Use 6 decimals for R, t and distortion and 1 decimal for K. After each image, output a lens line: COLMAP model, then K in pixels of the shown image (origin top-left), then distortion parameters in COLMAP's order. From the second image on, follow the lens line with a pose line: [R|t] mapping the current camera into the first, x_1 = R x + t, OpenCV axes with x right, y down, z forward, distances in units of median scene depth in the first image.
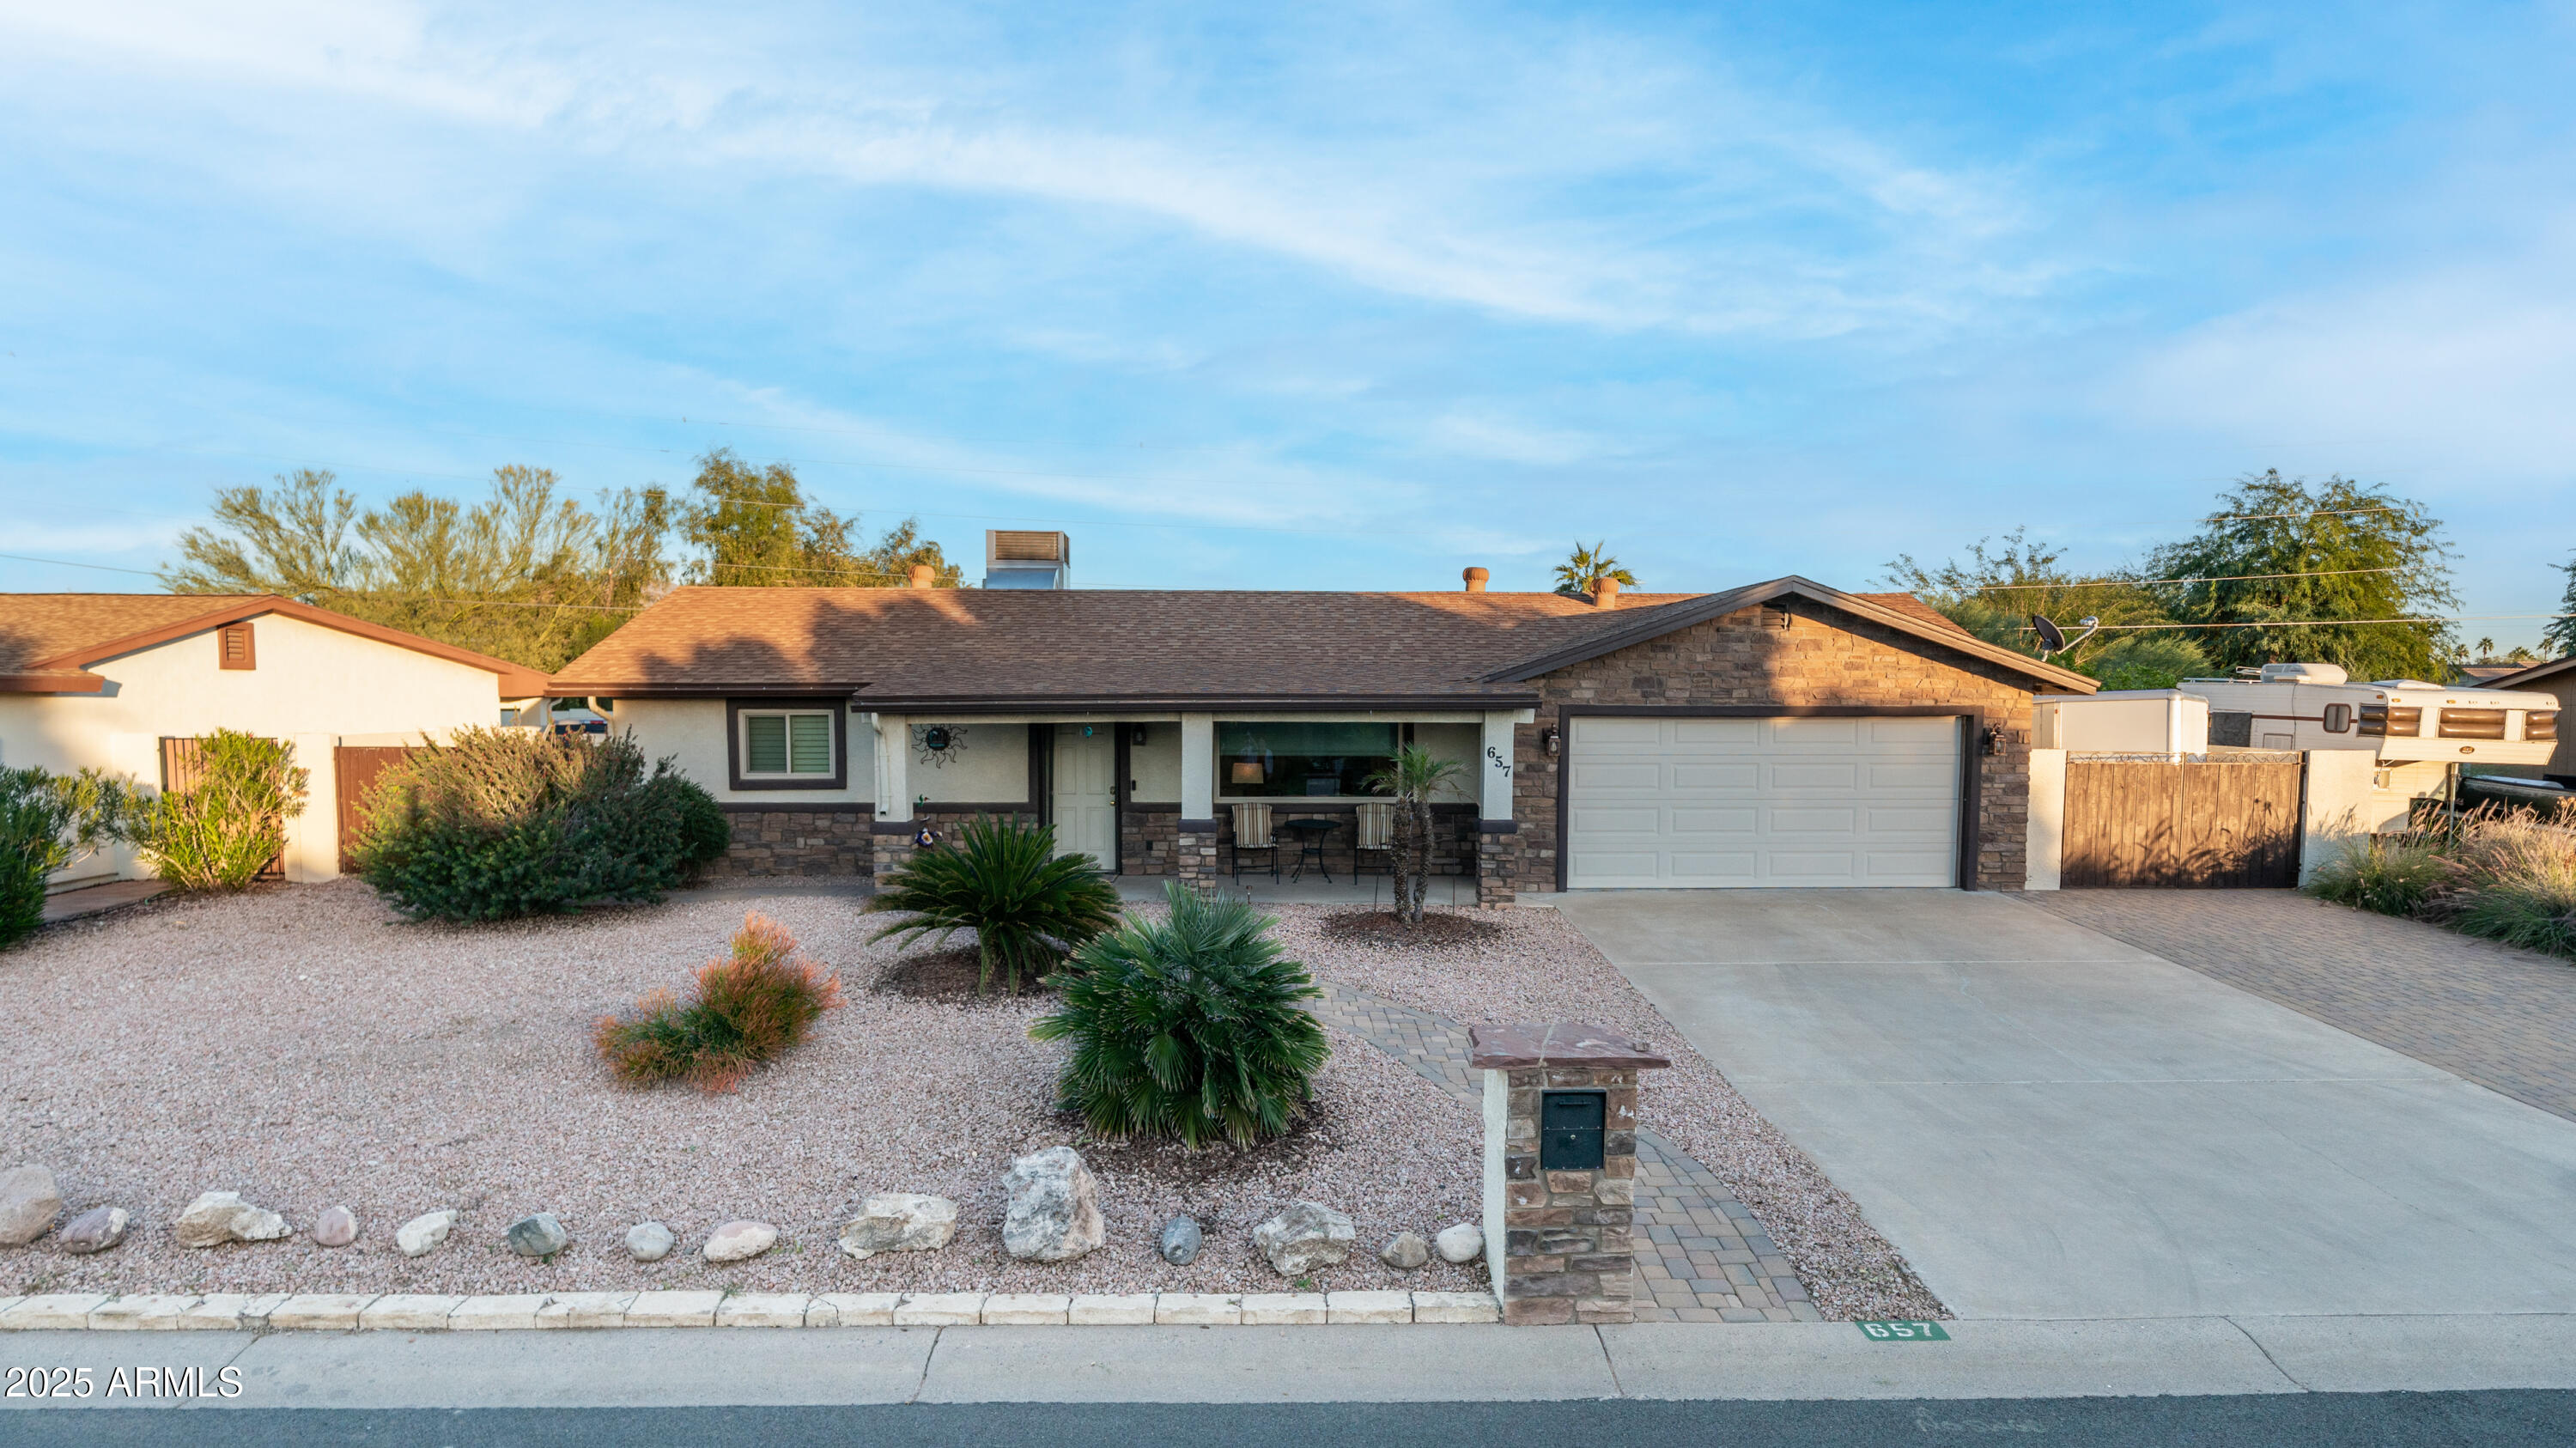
lens RADIAL K [[1140.3, 0, 1290.6], [0, 1140.3, 818.5], [0, 0, 1]] dist [-0.000826, -0.000258]
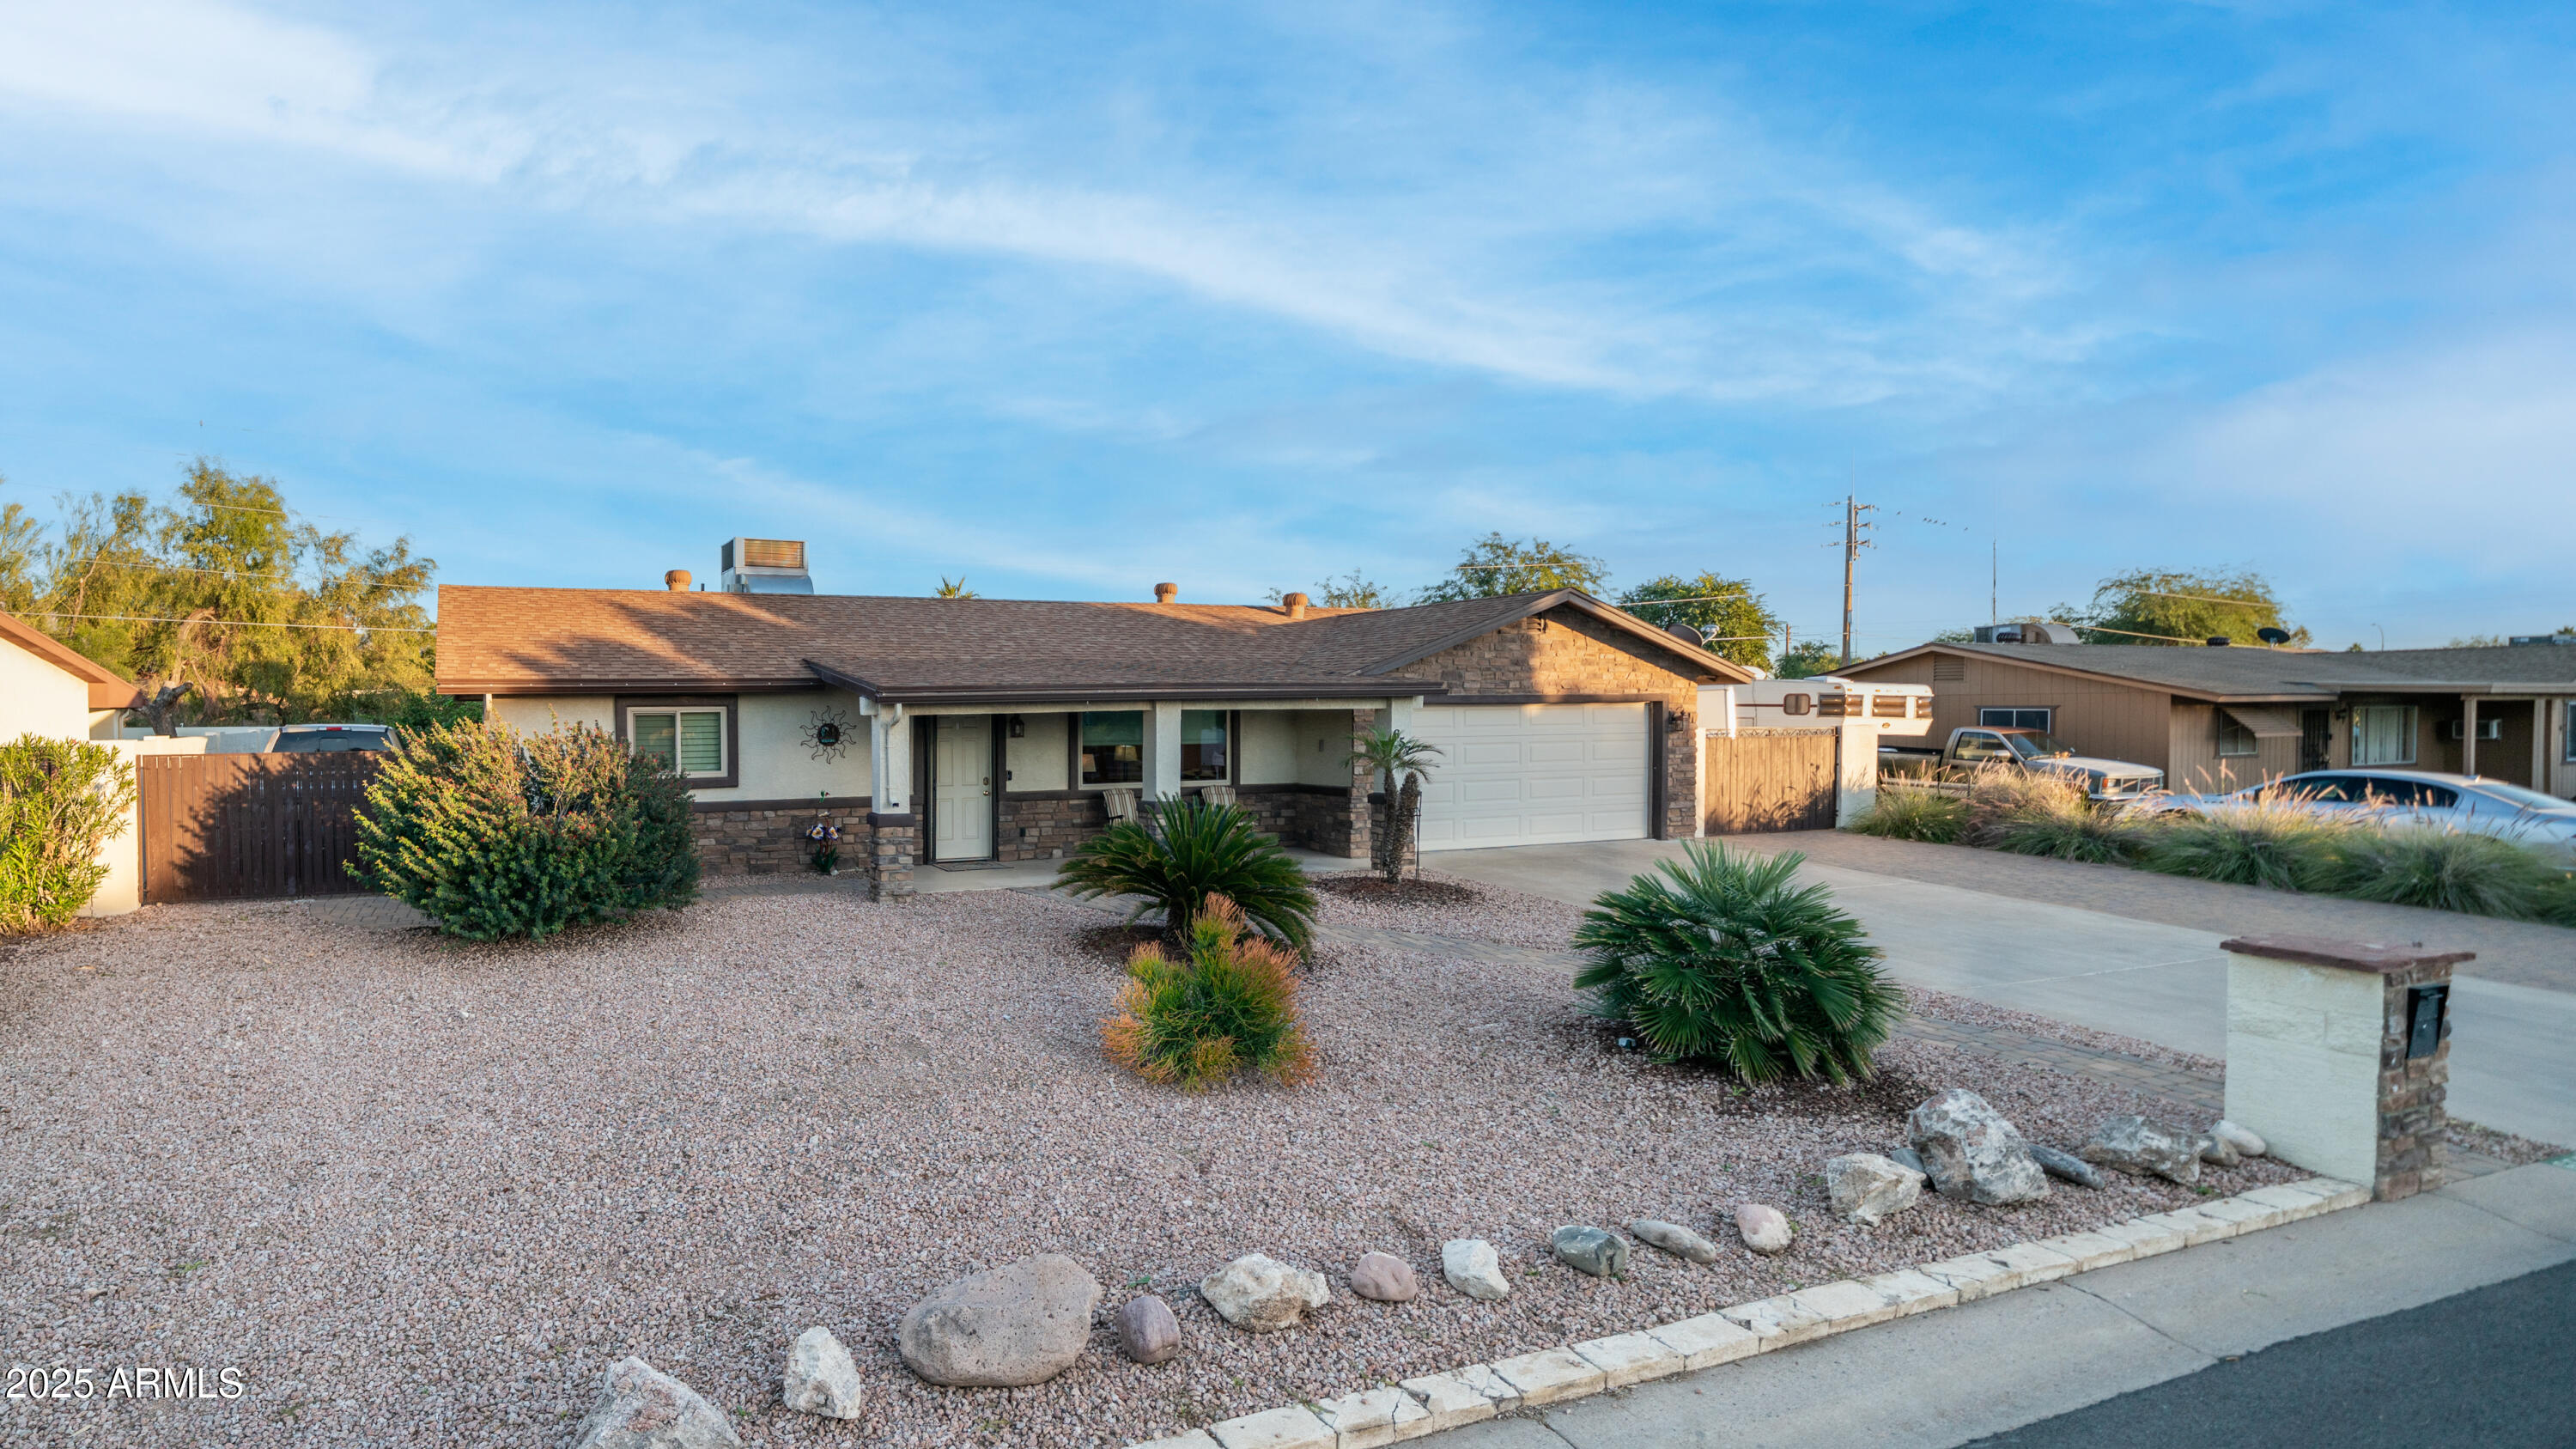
lens RADIAL K [[1012.2, 0, 1269.5], [0, 1012.2, 735.0], [0, 0, 1]] dist [-0.000126, -0.000079]
pose [[0.967099, -0.020309, 0.253588, -0.127157], [0.037241, 0.997372, -0.062150, 0.000654], [-0.251660, 0.069549, 0.965314, 0.030932]]
